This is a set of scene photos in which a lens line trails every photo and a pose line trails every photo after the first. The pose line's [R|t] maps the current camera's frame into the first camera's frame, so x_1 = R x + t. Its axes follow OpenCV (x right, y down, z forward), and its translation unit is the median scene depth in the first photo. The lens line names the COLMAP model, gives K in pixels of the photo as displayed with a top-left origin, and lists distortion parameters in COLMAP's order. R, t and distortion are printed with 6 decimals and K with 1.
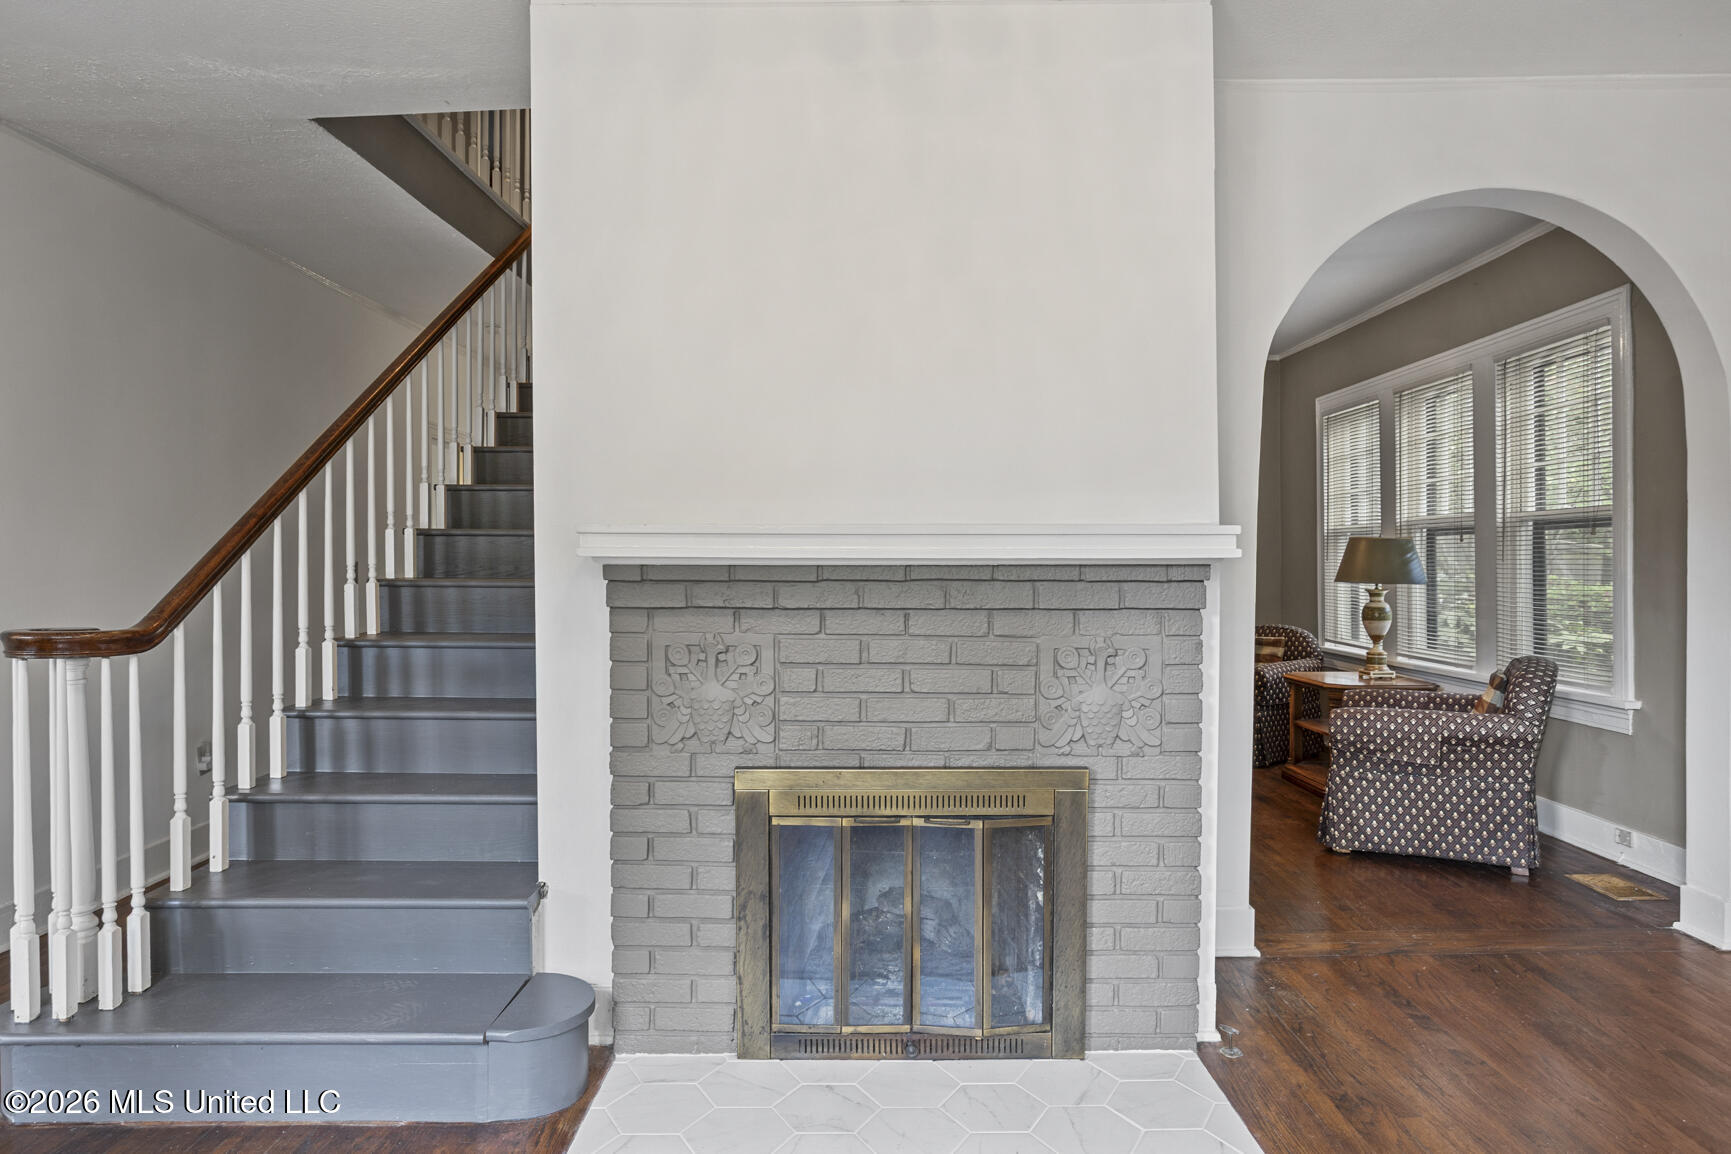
lens RADIAL K [[1044.3, 0, 870.2], [0, 1044.3, 574.4], [0, 0, 1]] dist [-0.031853, 0.034664]
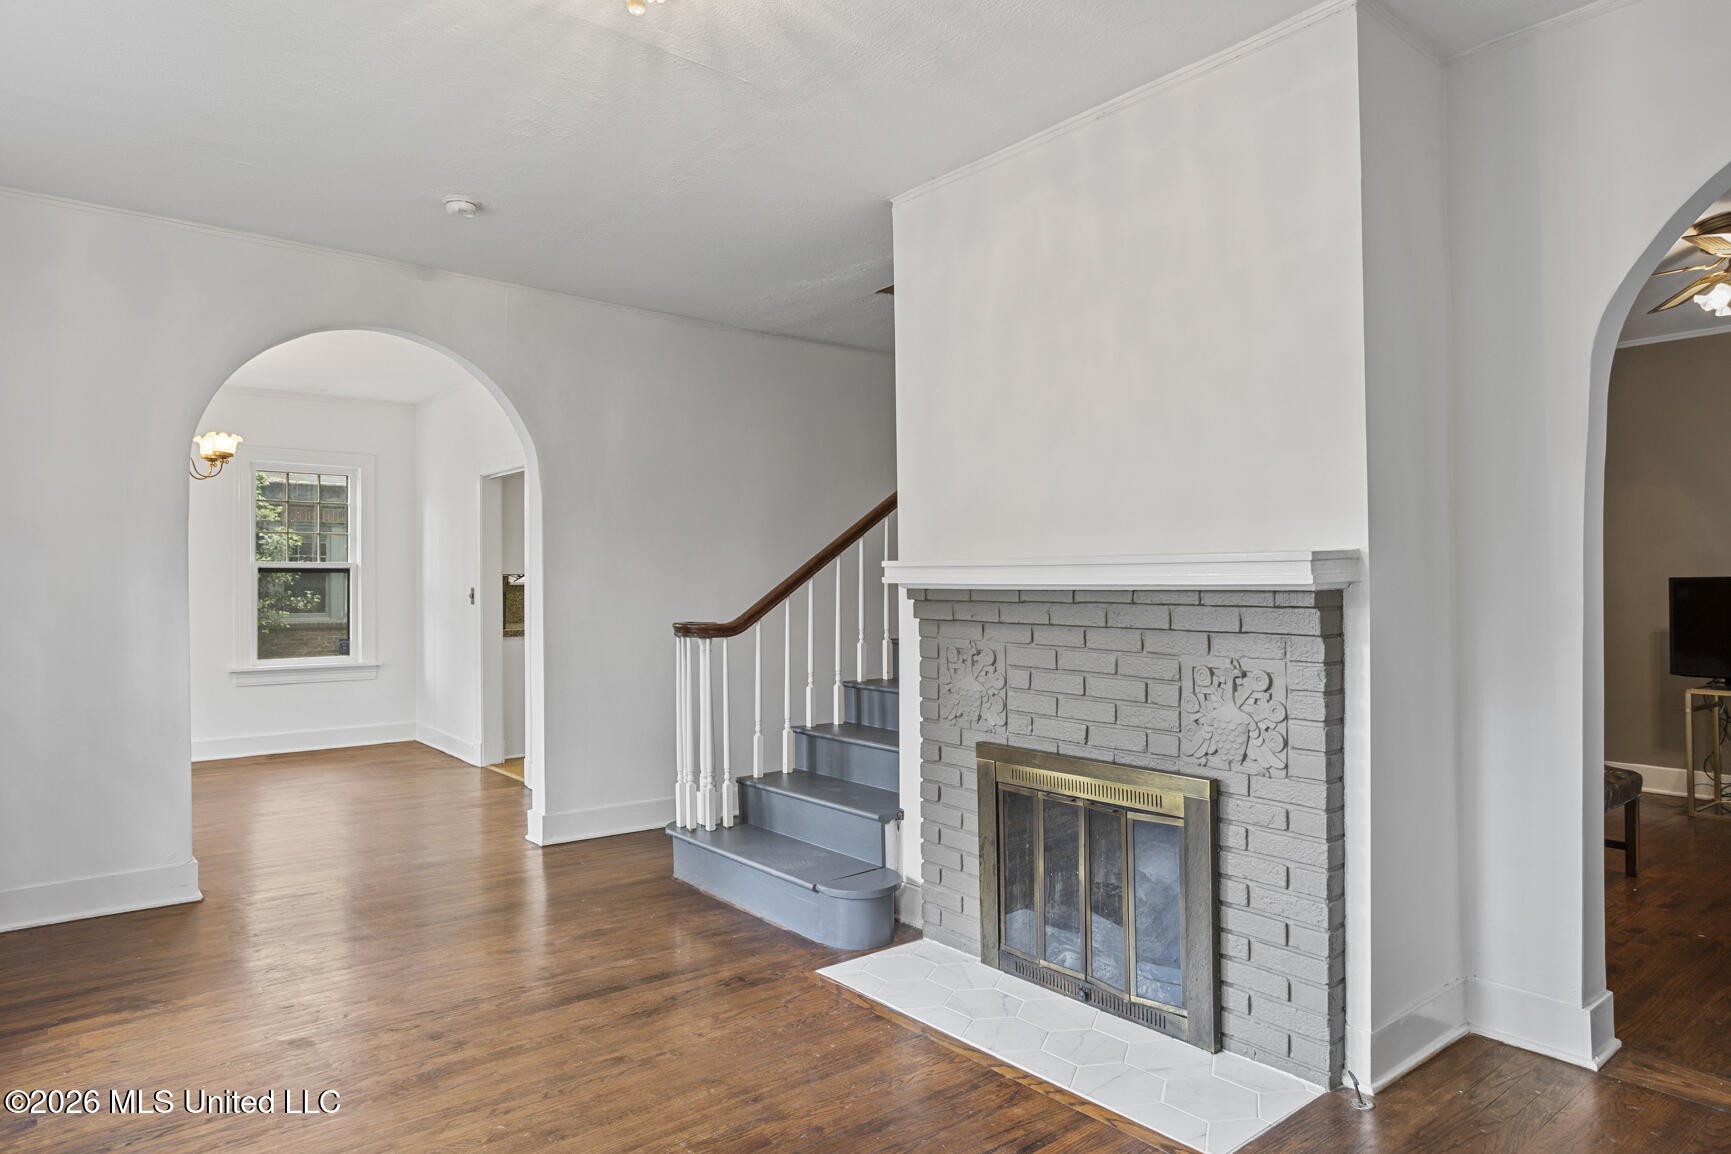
lens RADIAL K [[1044.3, 0, 870.2], [0, 1044.3, 574.4], [0, 0, 1]] dist [-0.031853, 0.034664]
pose [[0.634829, -0.006920, -0.772622, 0.808972], [-0.012032, 0.999750, -0.018841, -0.001420], [0.772559, 0.021257, 0.634587, 0.041140]]
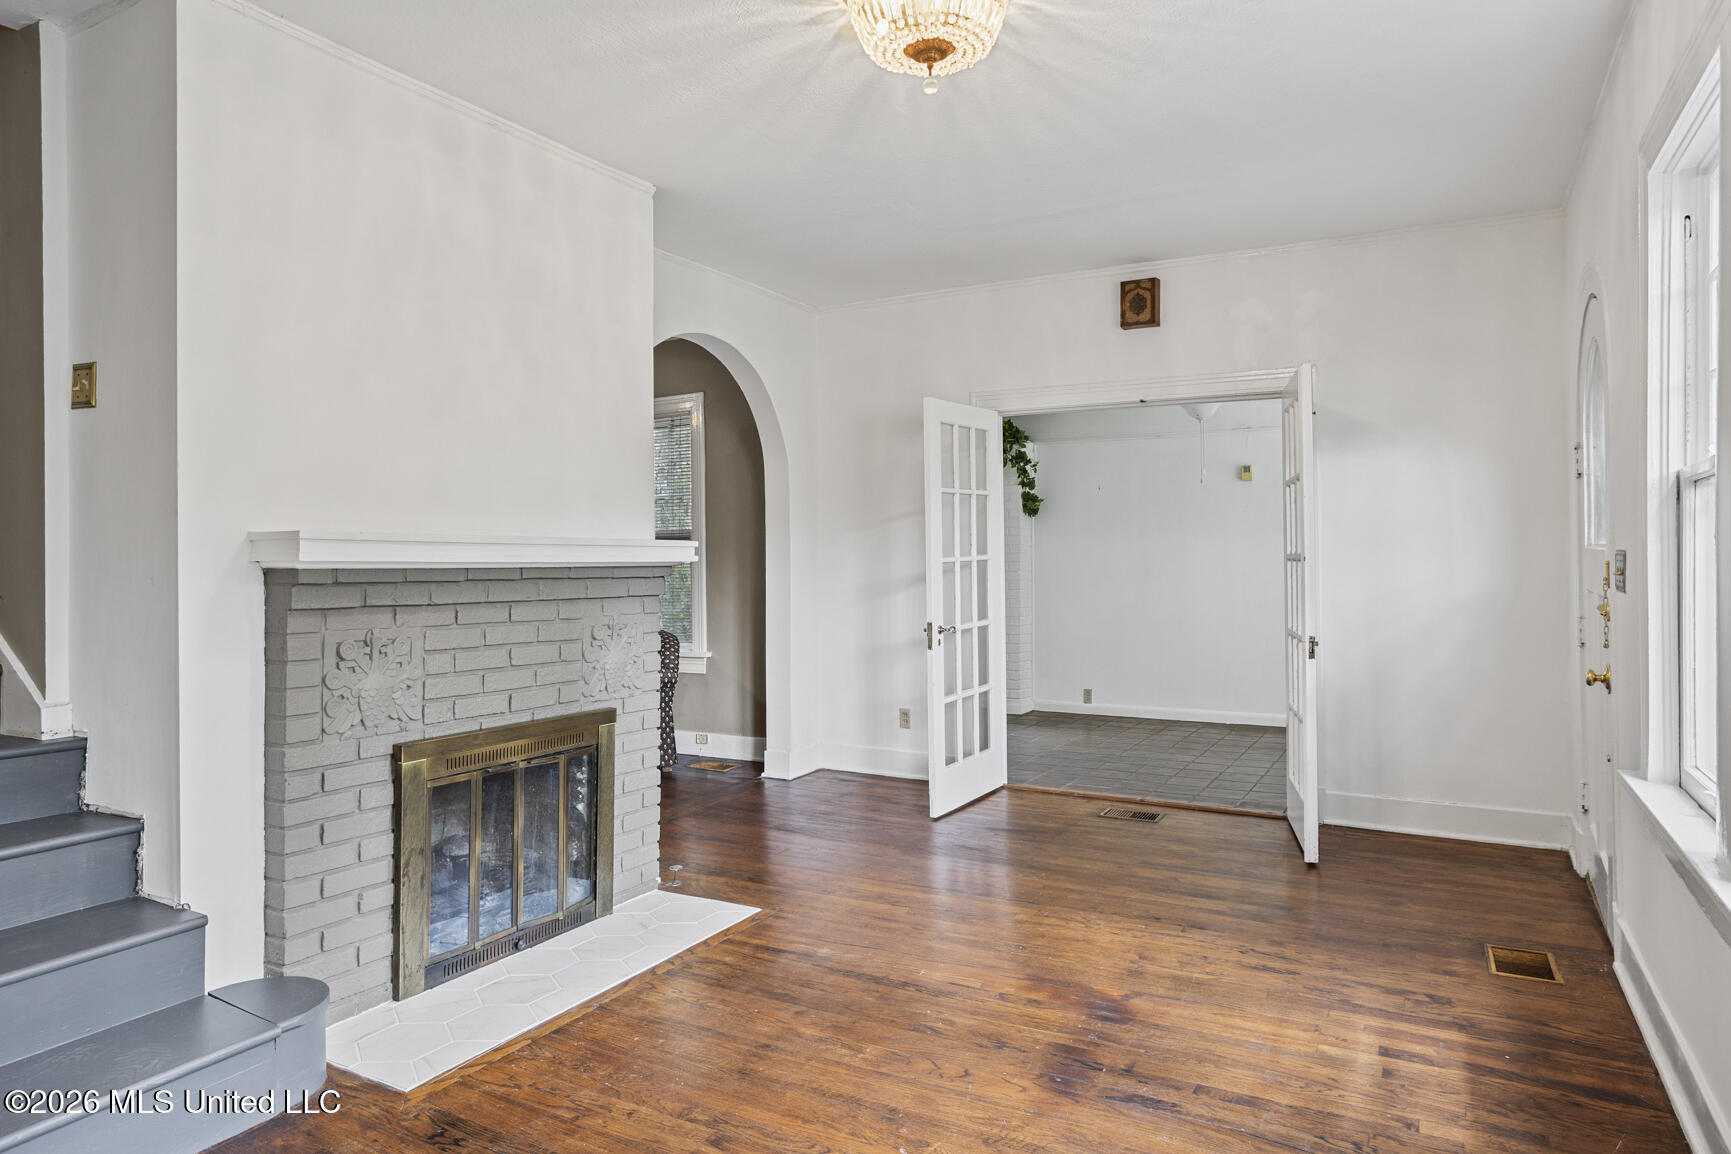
lens RADIAL K [[1040.5, 0, 868.7], [0, 1040.5, 554.0], [0, 0, 1]] dist [-0.003375, 0.000218]
pose [[0.491592, 0.005791, 0.870807, -0.868522], [0.019828, 0.999644, -0.017841, 0.005779], [-0.870600, 0.026037, 0.491302, -0.021730]]
